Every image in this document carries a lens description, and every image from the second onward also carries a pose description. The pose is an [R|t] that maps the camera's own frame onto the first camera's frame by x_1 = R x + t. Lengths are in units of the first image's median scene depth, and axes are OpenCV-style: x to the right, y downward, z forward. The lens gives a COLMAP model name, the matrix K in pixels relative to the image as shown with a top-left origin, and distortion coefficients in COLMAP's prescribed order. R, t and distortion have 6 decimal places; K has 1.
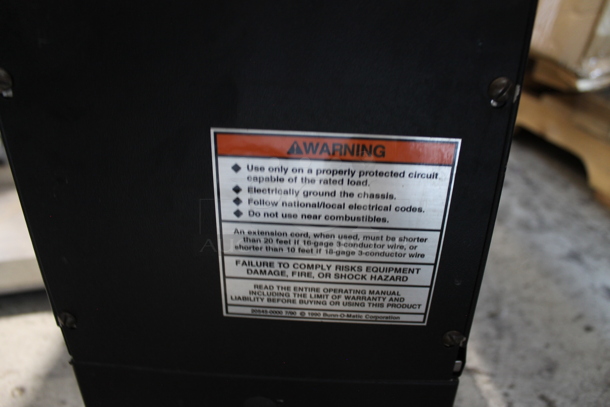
lens RADIAL K [[506.0, 0, 305.0], [0, 506.0, 203.5], [0, 0, 1]] dist [-0.177560, 0.139442]
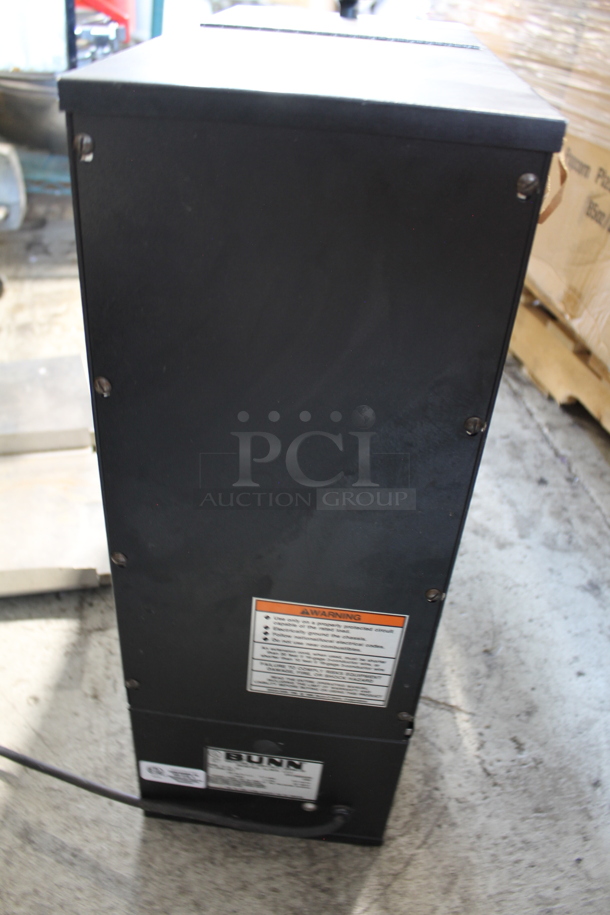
lens RADIAL K [[758.9, 0, 305.6], [0, 758.9, 469.1], [0, 0, 1]] dist [-0.177560, 0.139442]
pose [[0.997415, 0.071786, 0.003177, -0.051408], [-0.071650, 0.990240, 0.119543, -0.745180], [0.005435, -0.119462, 0.992824, -1.176494]]
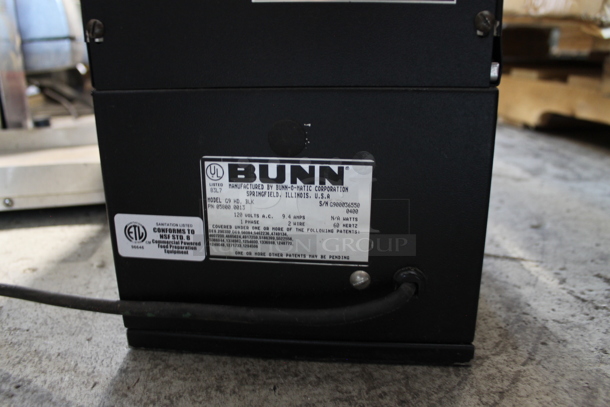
lens RADIAL K [[513.8, 0, 311.6], [0, 513.8, 192.6], [0, 0, 1]] dist [-0.182720, 0.144667]
pose [[0.999004, -0.006855, -0.044085, -0.002392], [-0.001302, 0.983228, -0.182374, 0.845298], [0.044595, 0.182249, 0.982241, 0.097504]]
